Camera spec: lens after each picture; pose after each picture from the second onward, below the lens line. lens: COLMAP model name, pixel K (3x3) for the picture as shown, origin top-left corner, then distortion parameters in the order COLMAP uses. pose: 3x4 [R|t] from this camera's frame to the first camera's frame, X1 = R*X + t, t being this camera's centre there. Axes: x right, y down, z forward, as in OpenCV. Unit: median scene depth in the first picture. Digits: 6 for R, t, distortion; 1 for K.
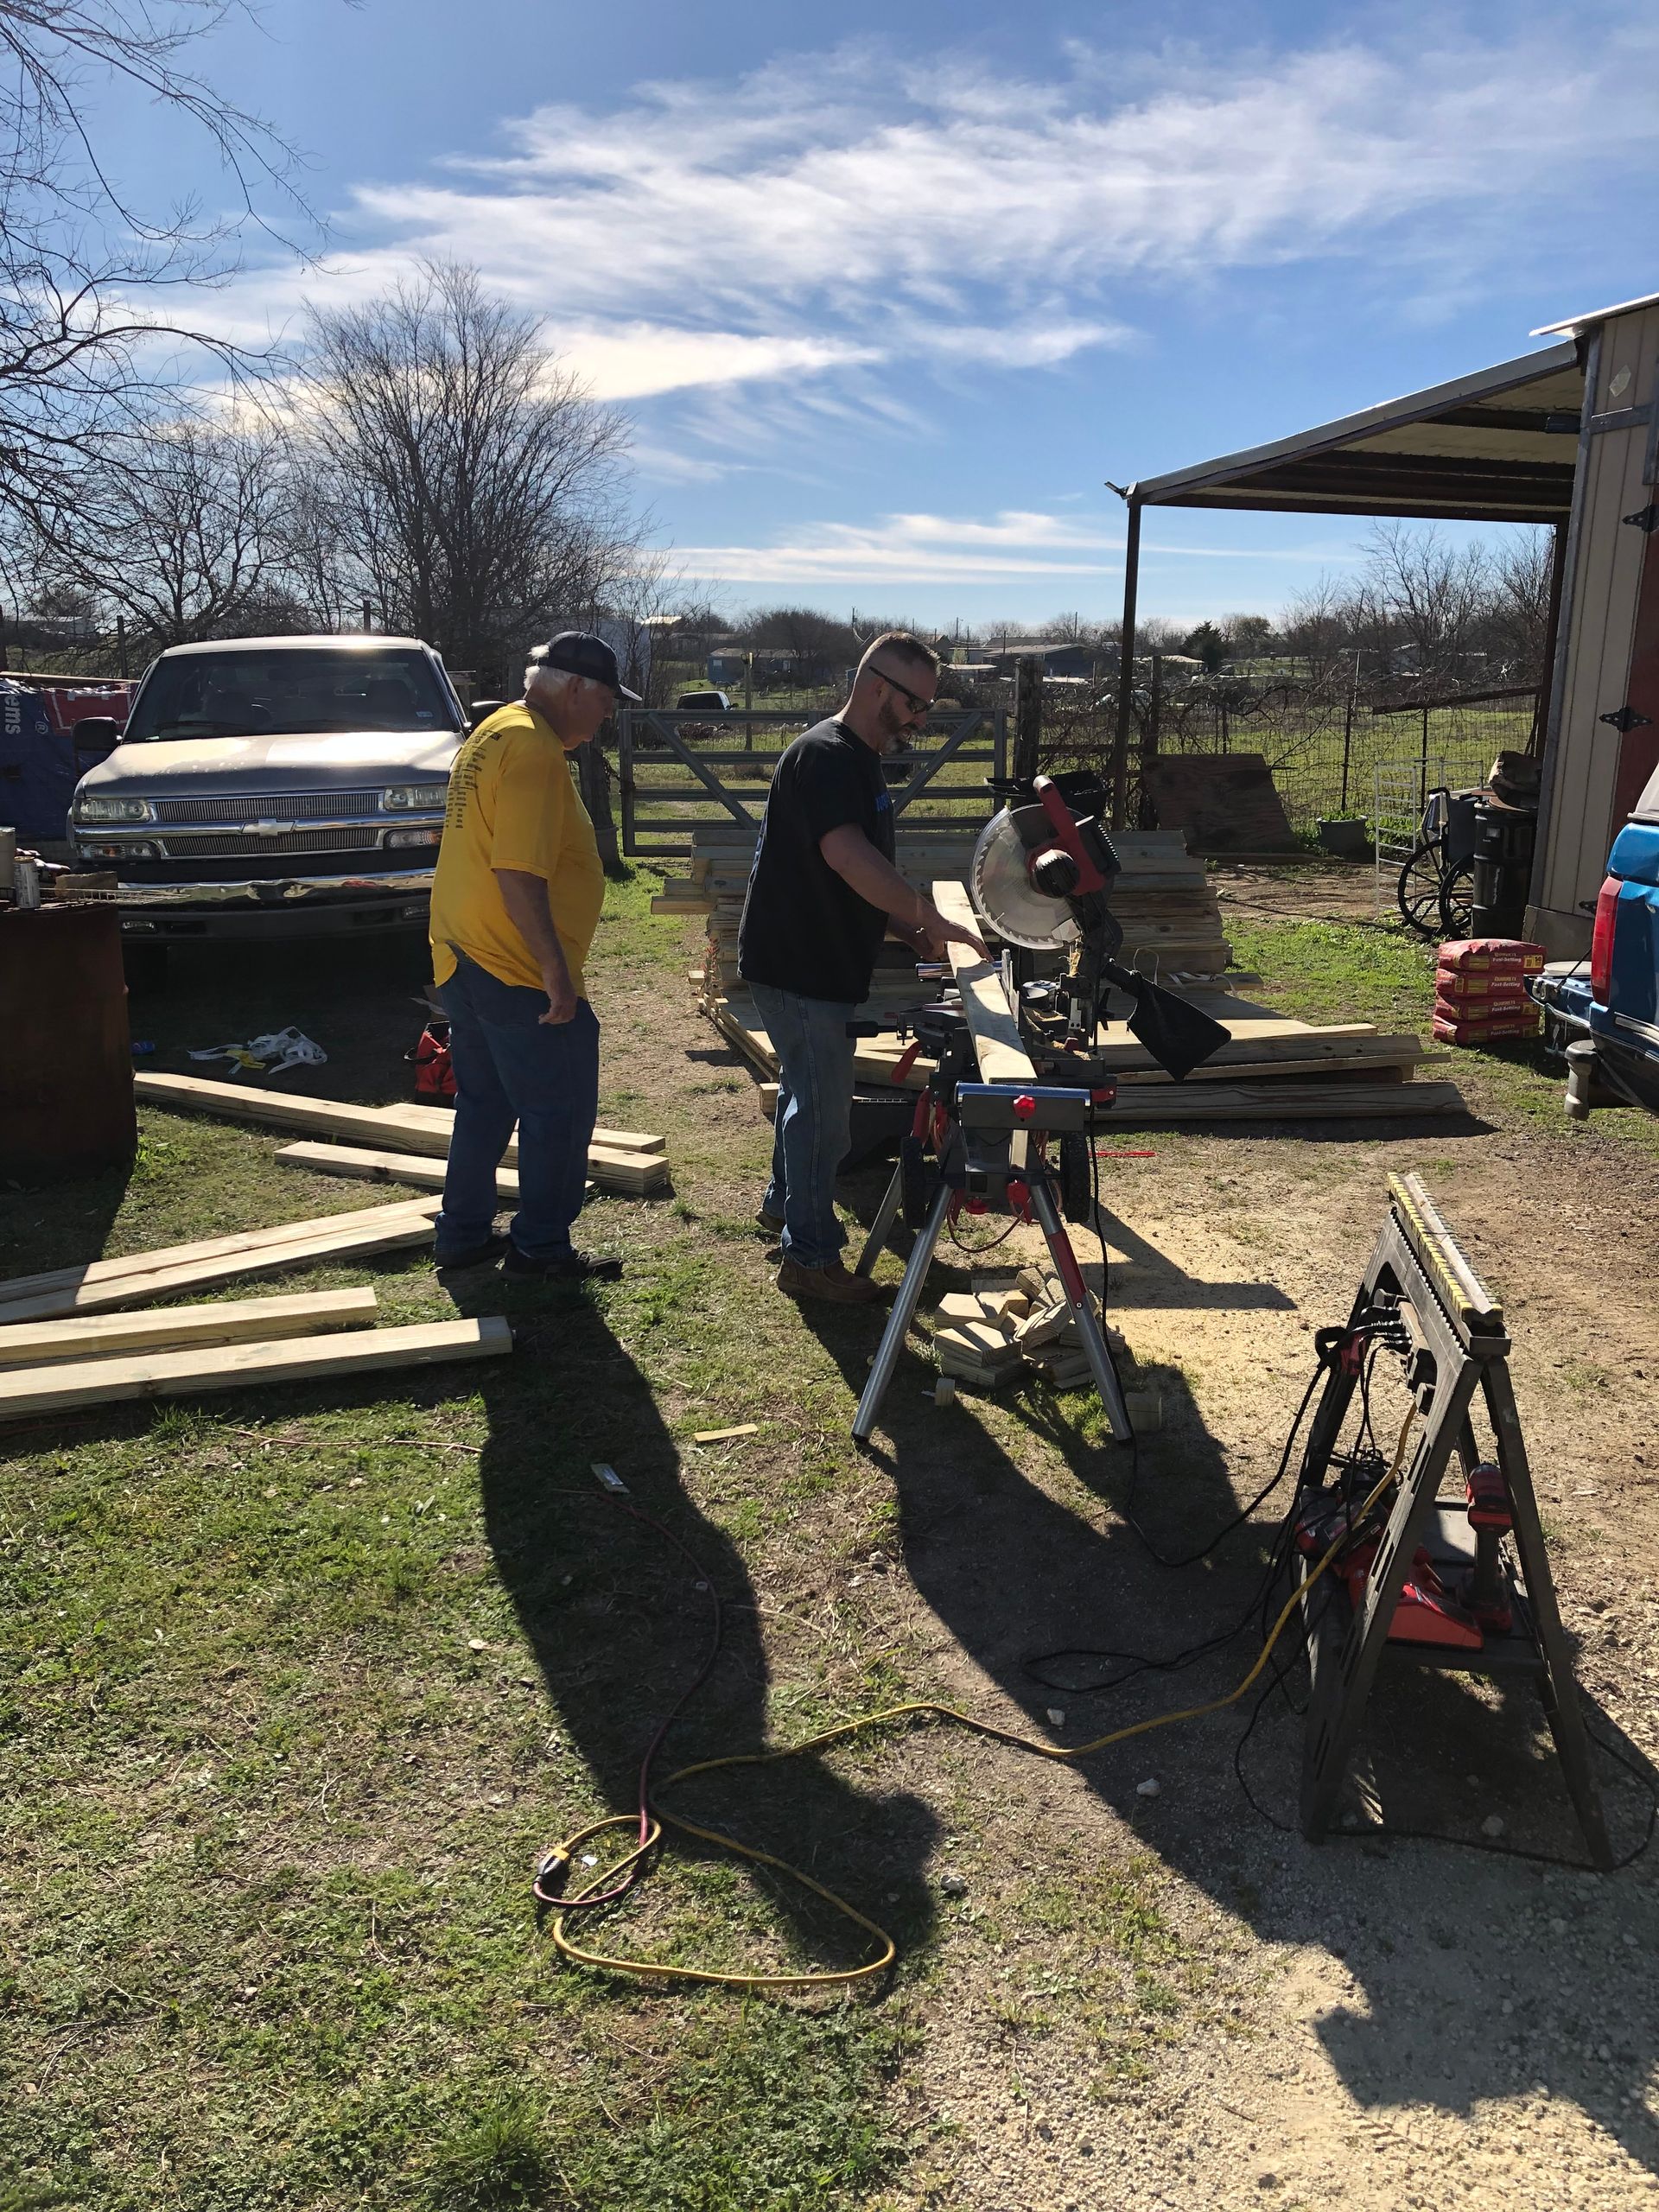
lens RADIAL K [[1829.4, 0, 829.5], [0, 1829.4, 1106.0], [0, 0, 1]] dist [-0.003265, -0.001670]
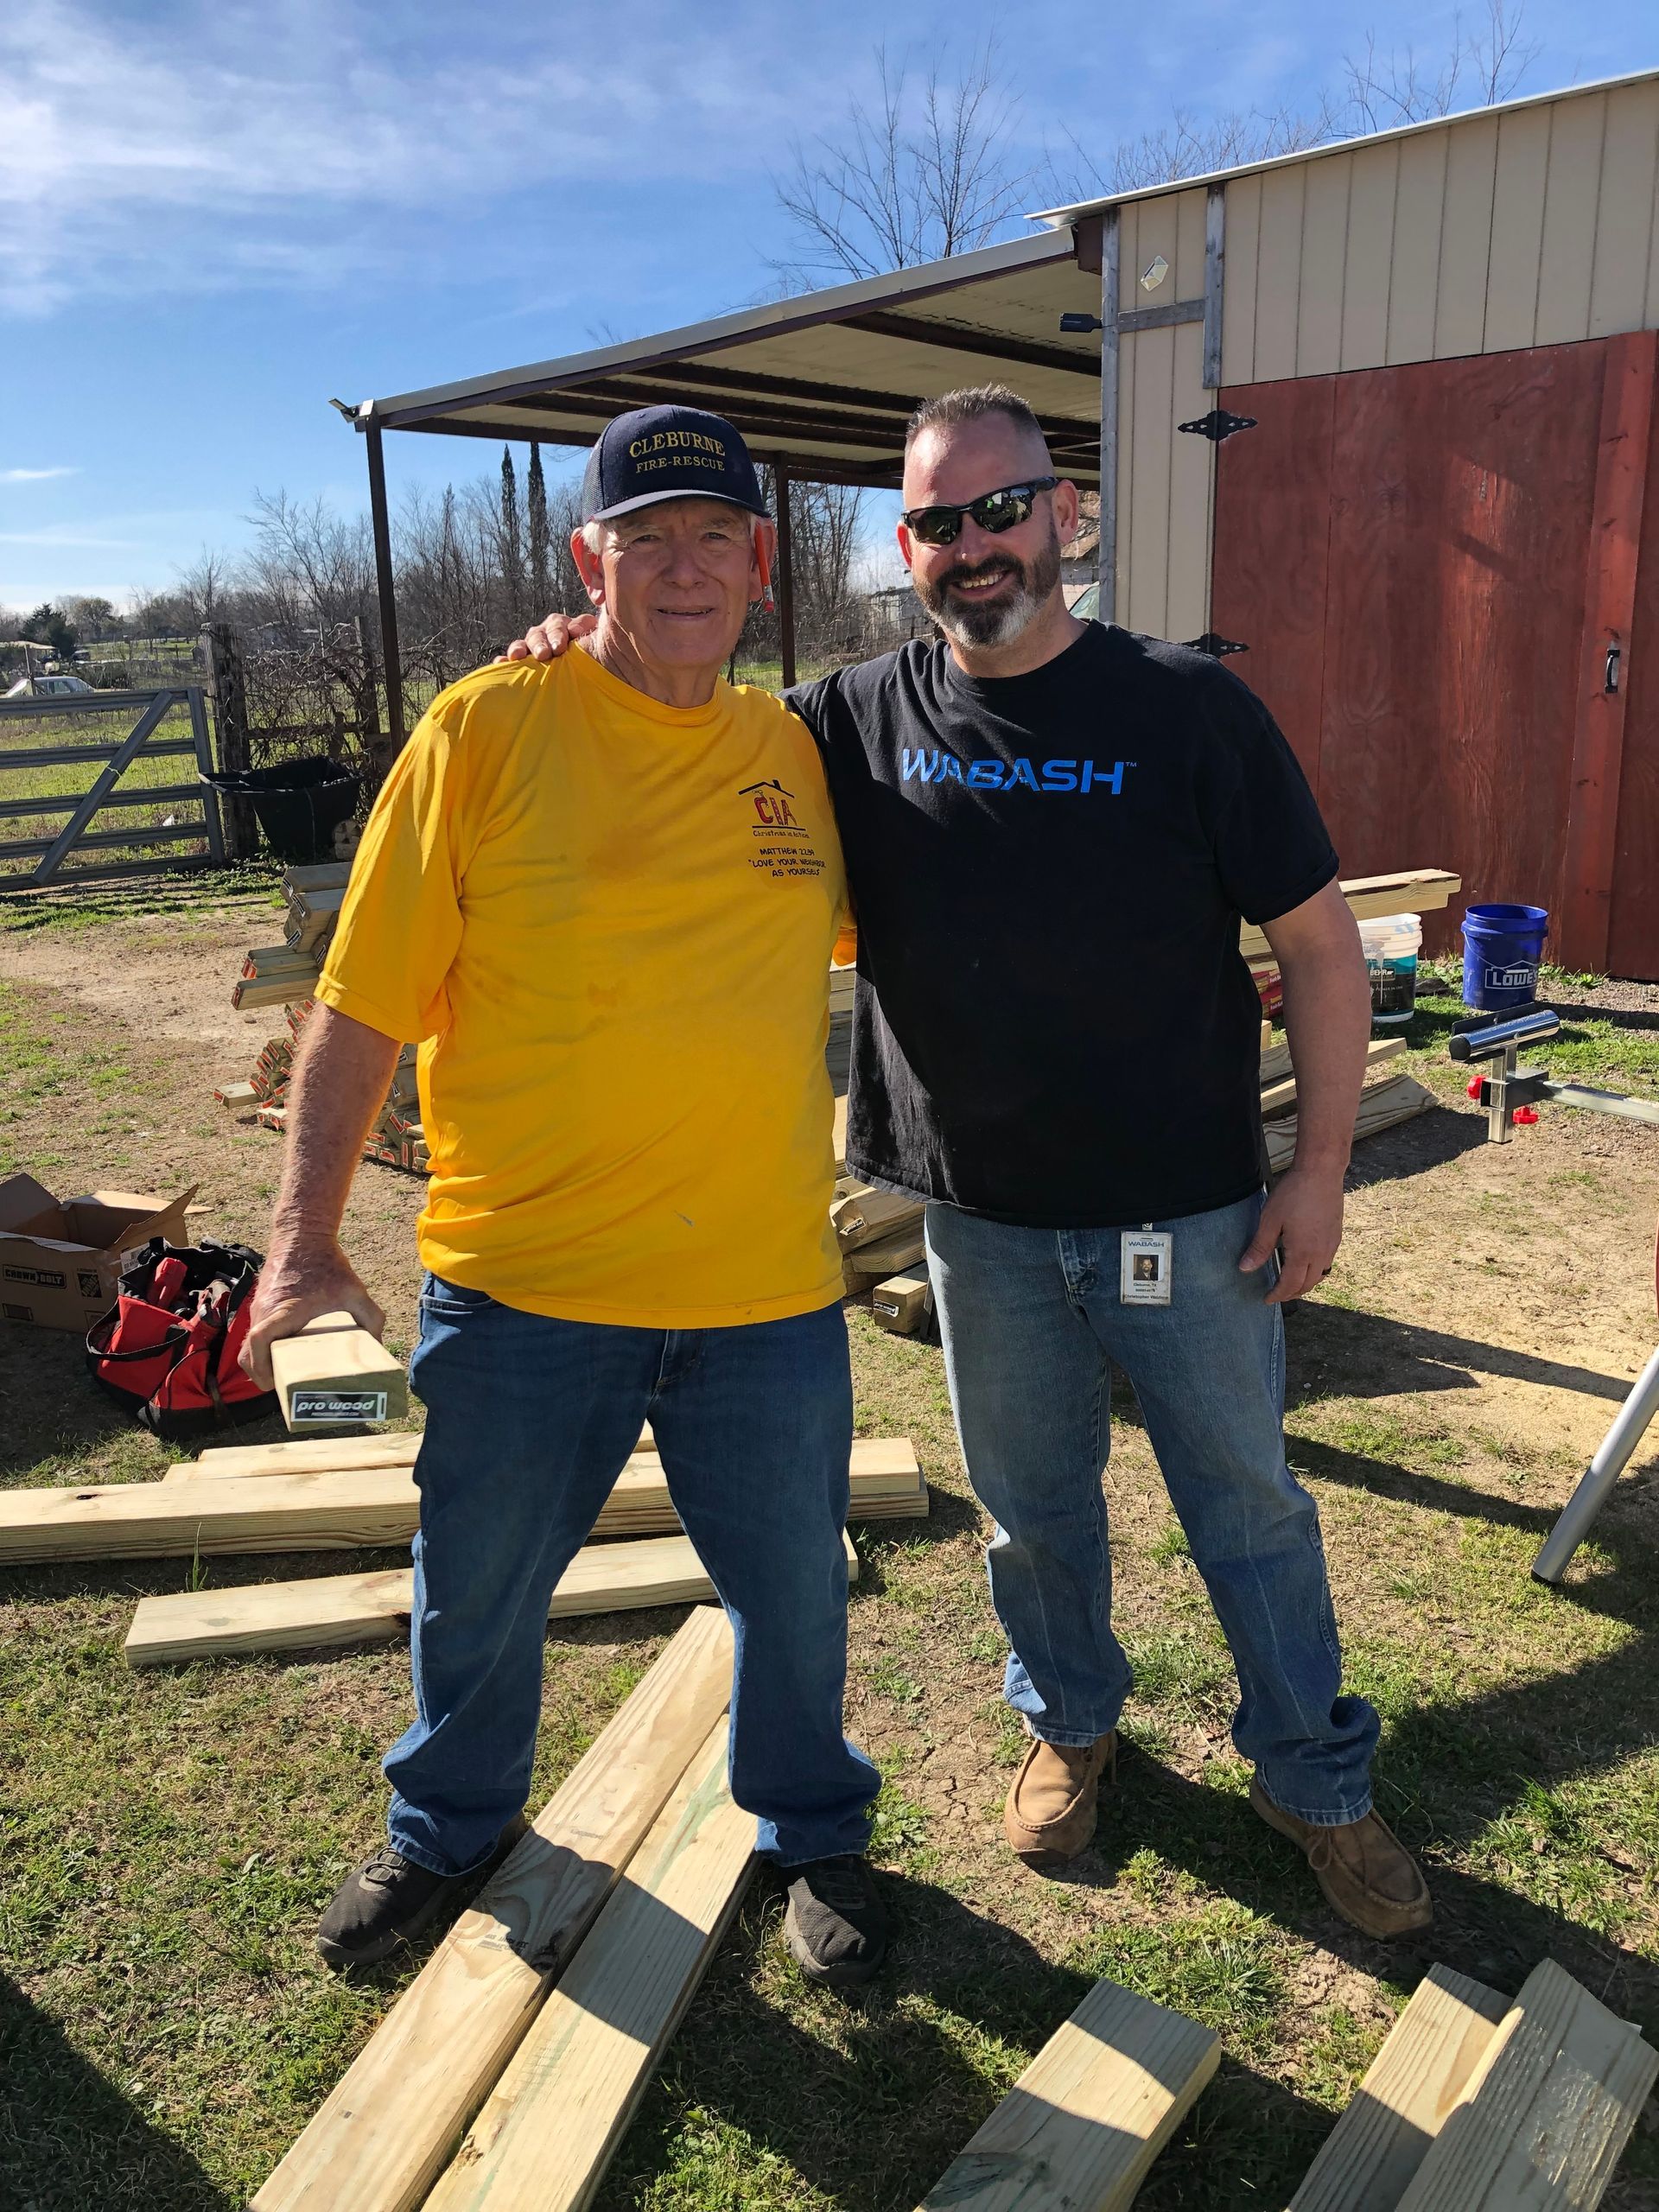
lens RADIAL K [[1829.4, 0, 829.5], [0, 1829.4, 1106.0], [0, 0, 1]] dist [-0.003265, -0.001670]
pose [[0.834064, -0.168733, 0.525230, -0.147649], [0.162426, 0.984985, 0.058501, -0.041699], [-0.527215, 0.036517, 0.848947, 0.198593]]
